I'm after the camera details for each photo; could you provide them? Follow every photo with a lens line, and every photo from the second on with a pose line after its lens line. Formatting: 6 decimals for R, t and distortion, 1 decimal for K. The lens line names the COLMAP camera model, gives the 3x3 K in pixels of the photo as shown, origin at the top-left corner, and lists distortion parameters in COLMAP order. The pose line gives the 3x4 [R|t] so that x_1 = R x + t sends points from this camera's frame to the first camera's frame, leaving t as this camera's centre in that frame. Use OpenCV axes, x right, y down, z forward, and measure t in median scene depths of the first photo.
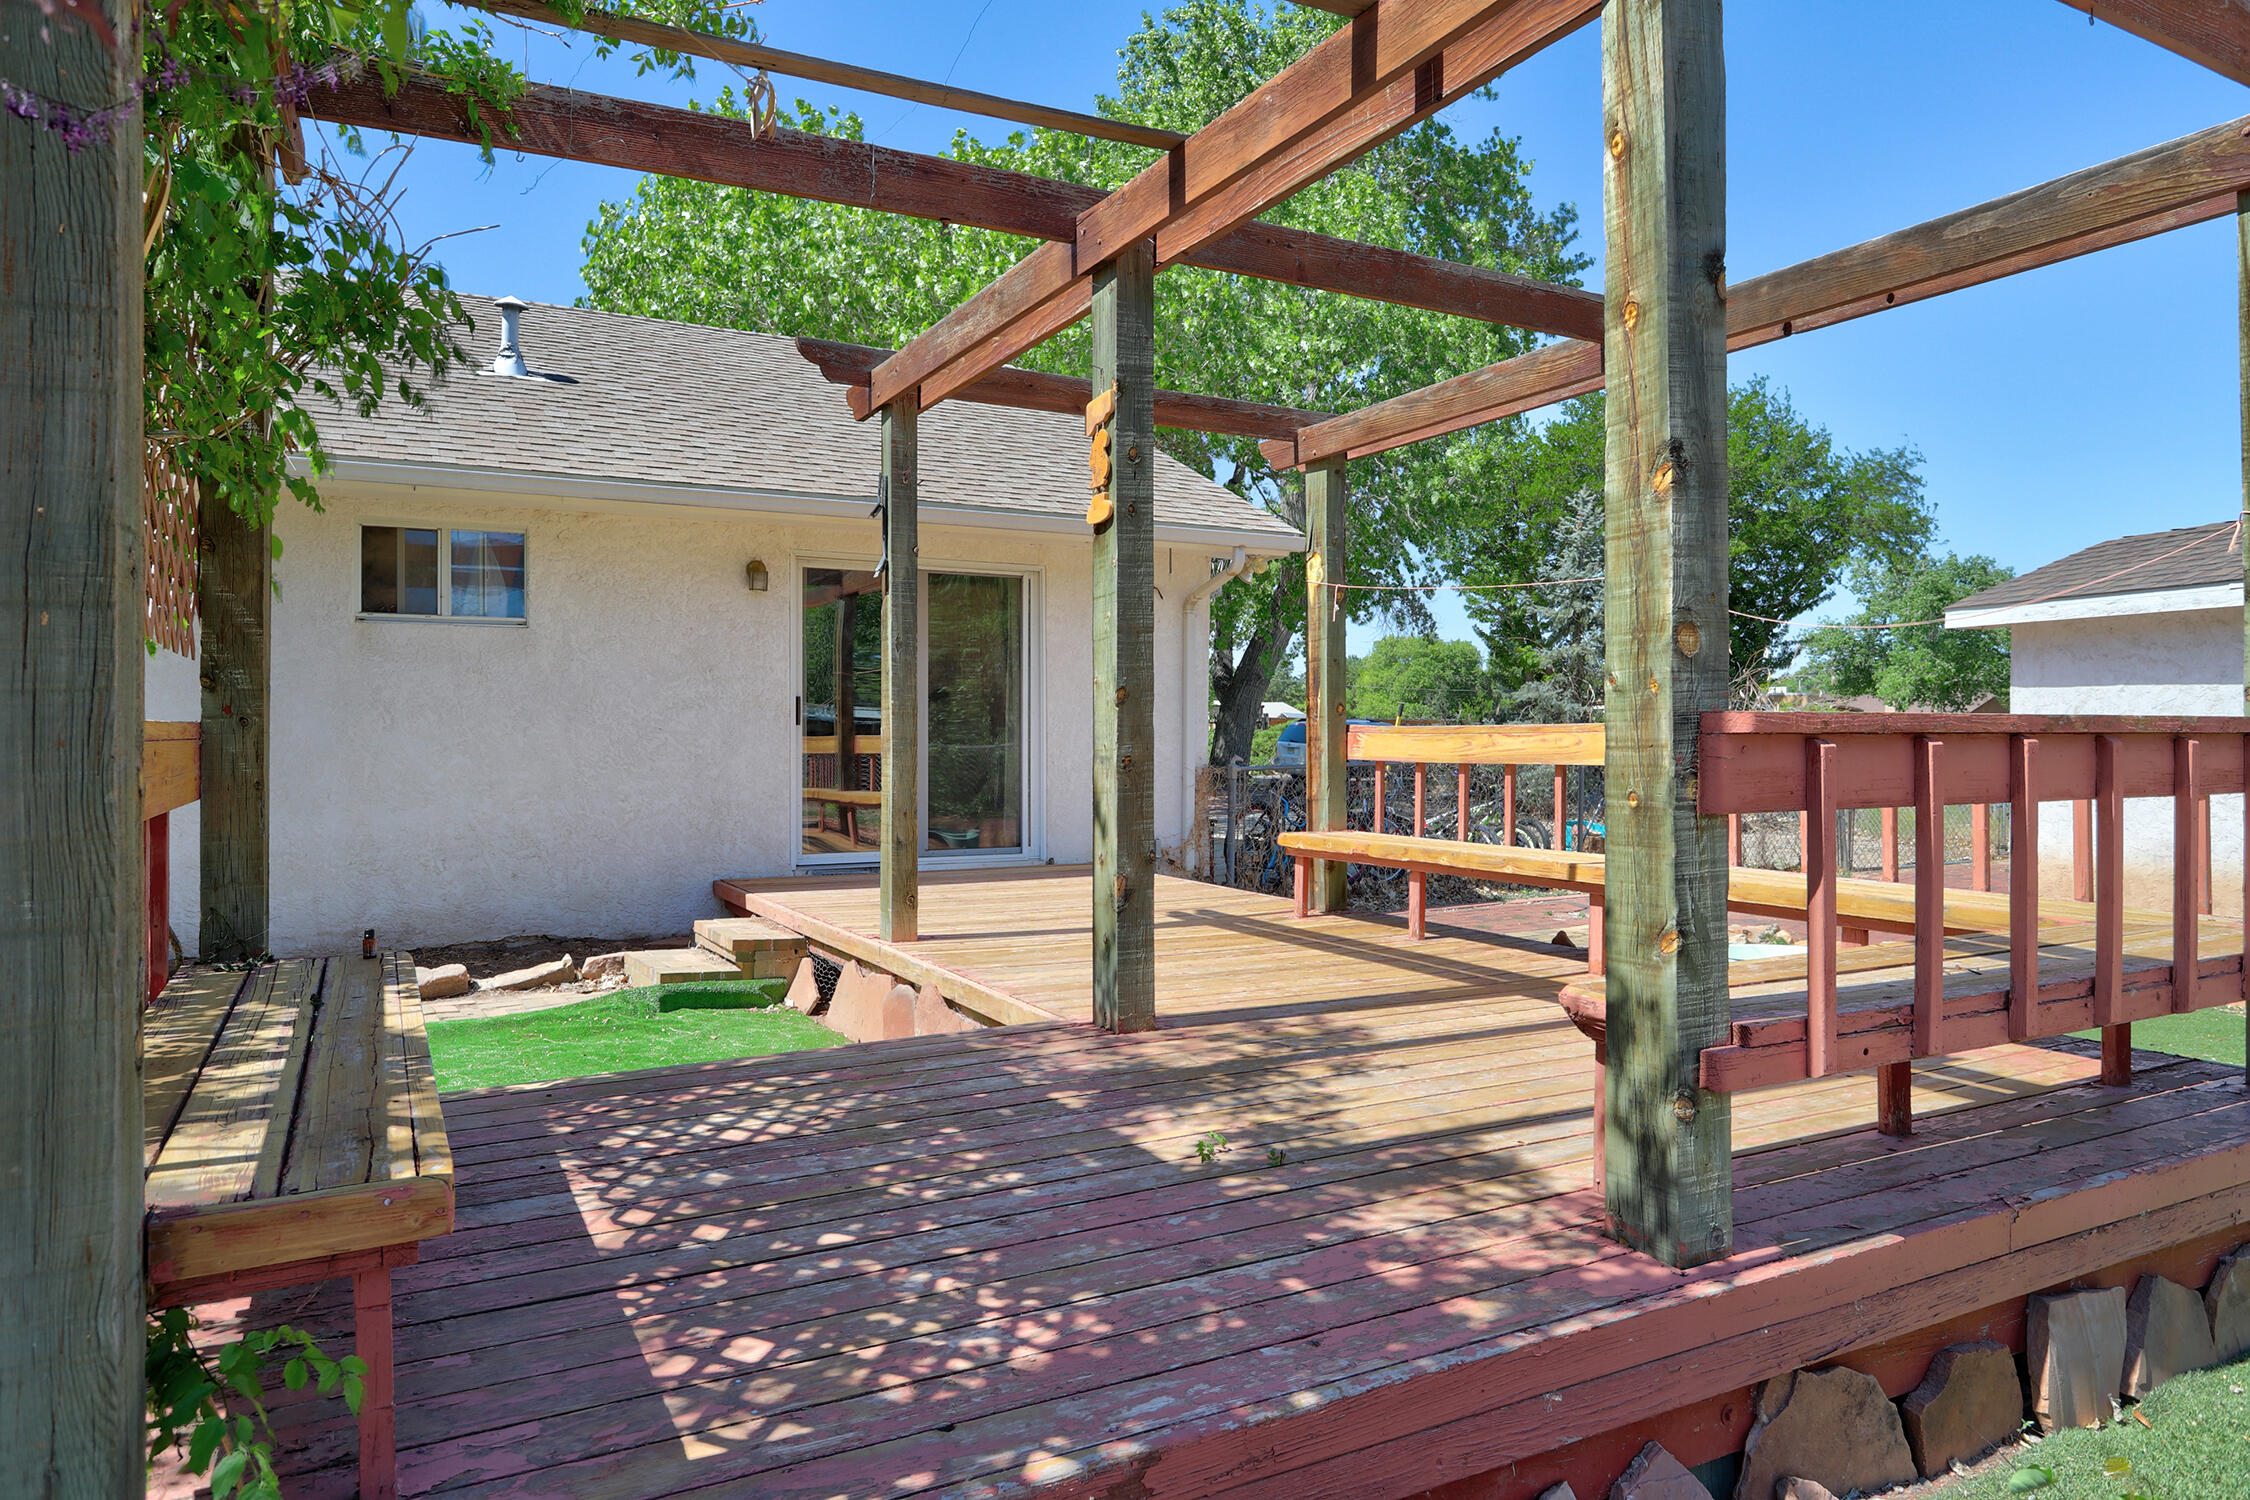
lens RADIAL K [[1407.7, 0, 1125.0], [0, 1407.7, 750.0], [0, 0, 1]] dist [-0.008501, -0.003802]
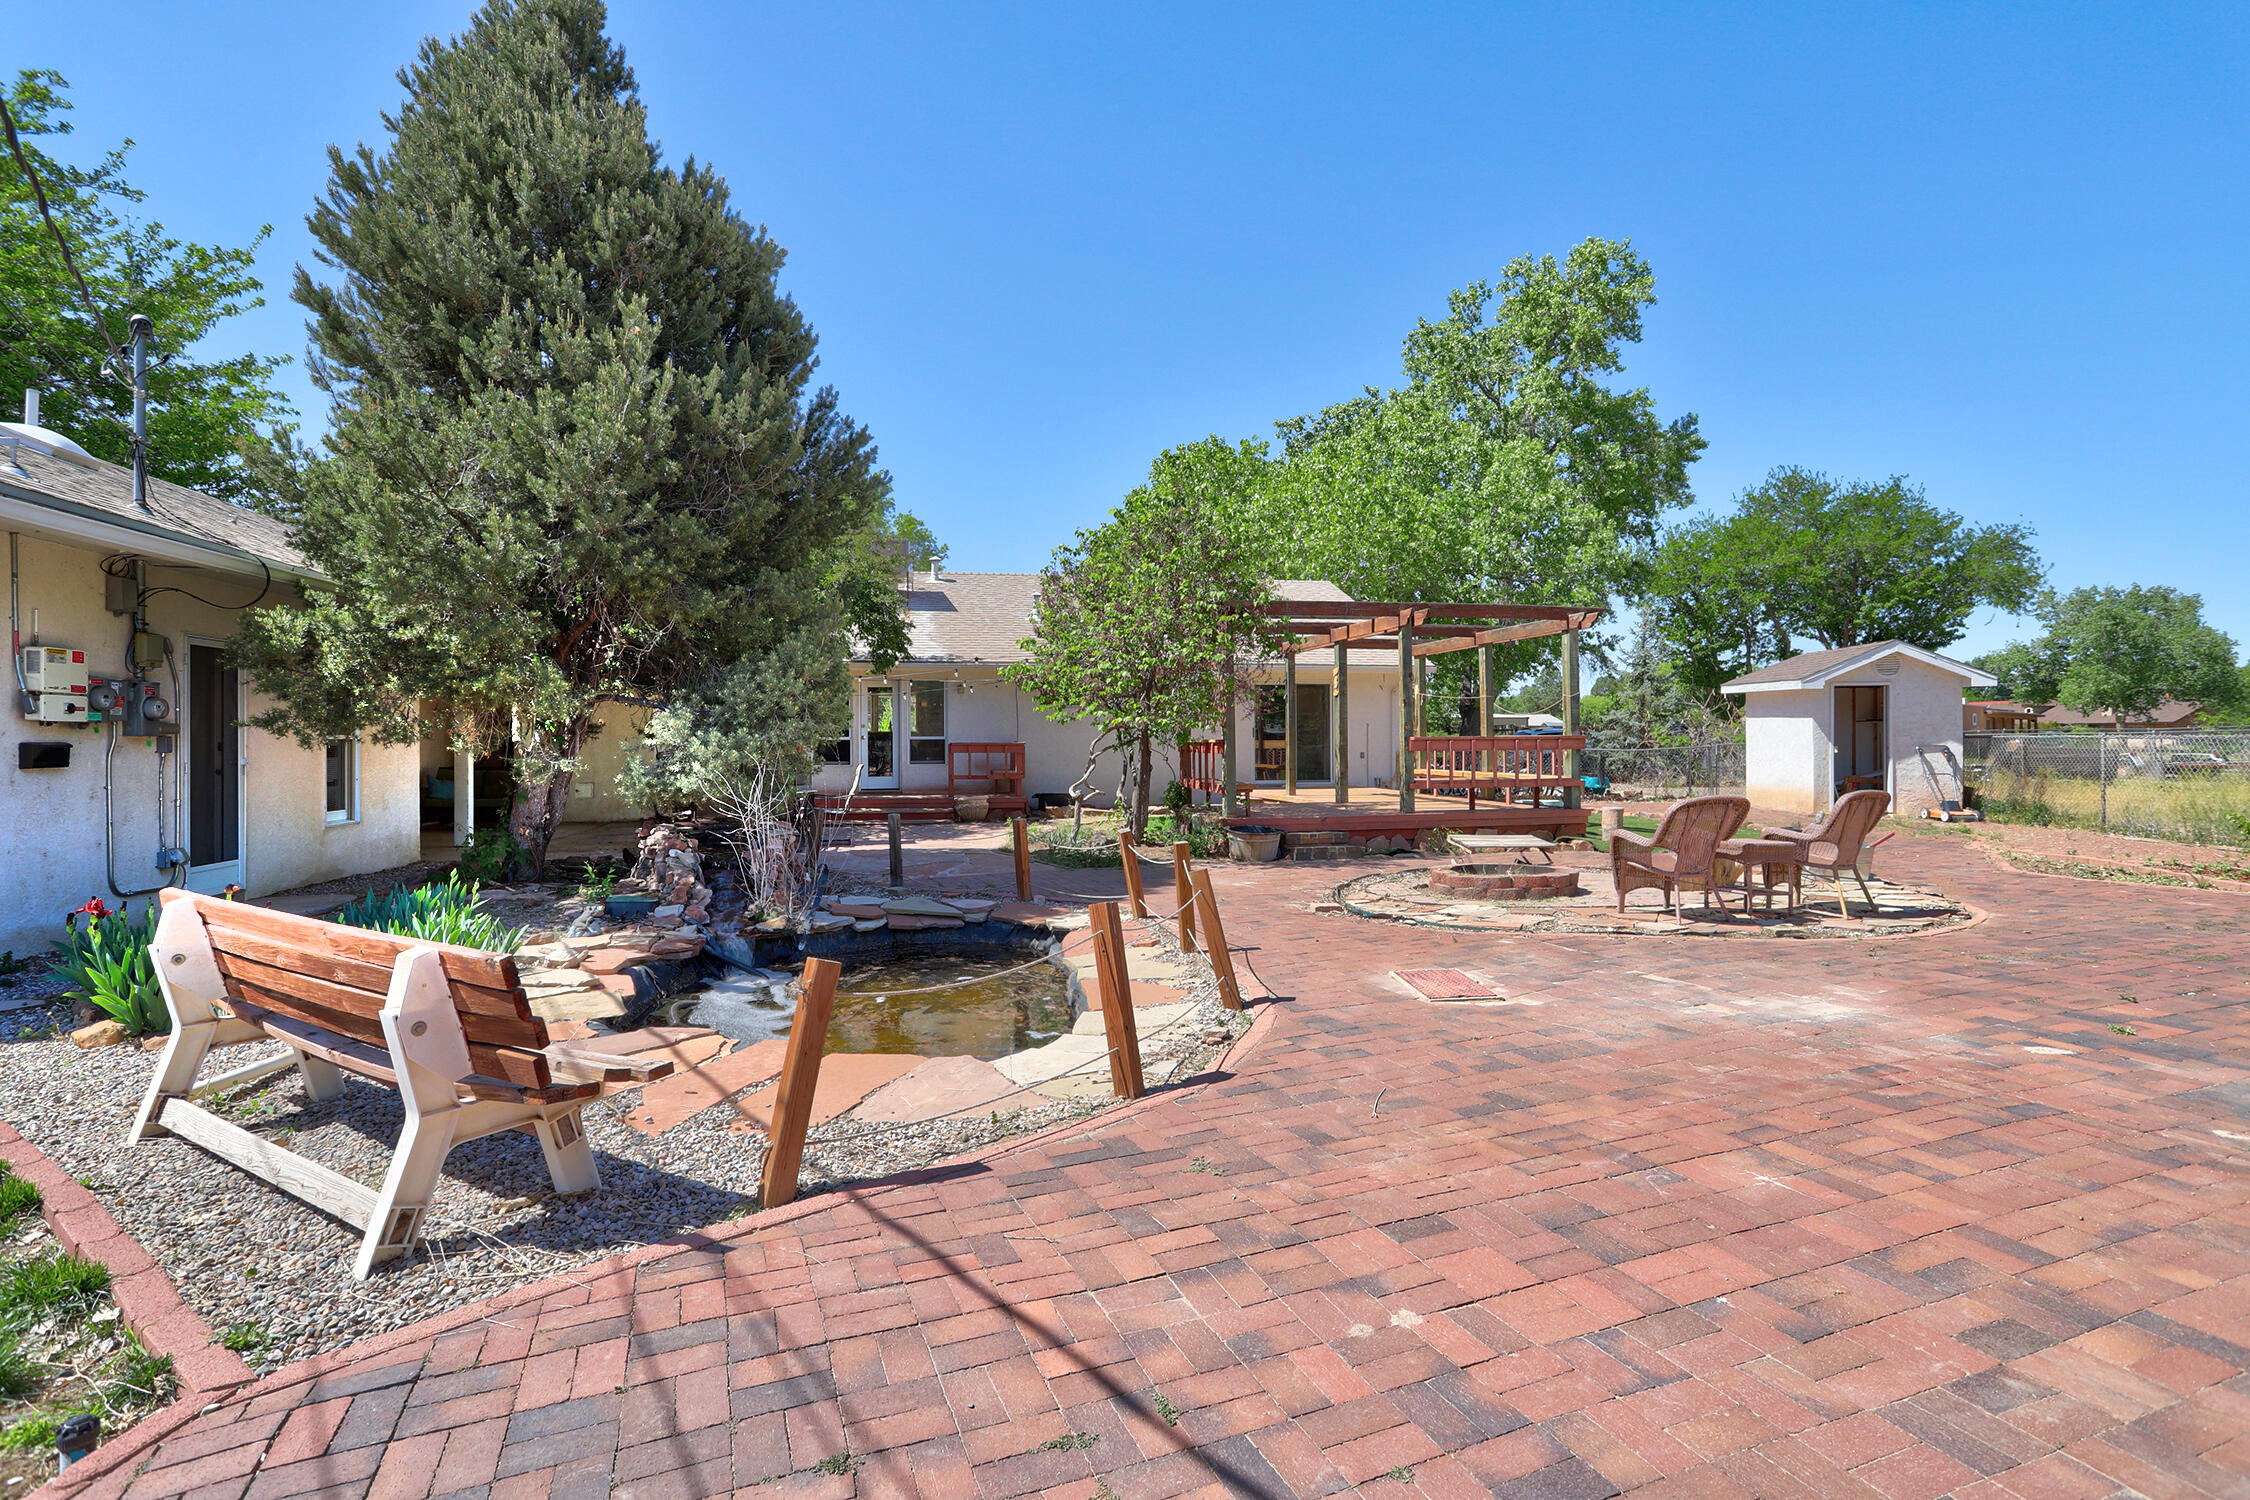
lens RADIAL K [[1081.0, 0, 1125.0], [0, 1081.0, 750.0], [0, 0, 1]] dist [-0.003133, -0.000911]
pose [[0.956800, -0.001550, -0.290744, 0.032326], [0.001894, 0.999998, 0.000901, 0.001490], [0.290742, -0.001413, 0.956801, -0.239665]]
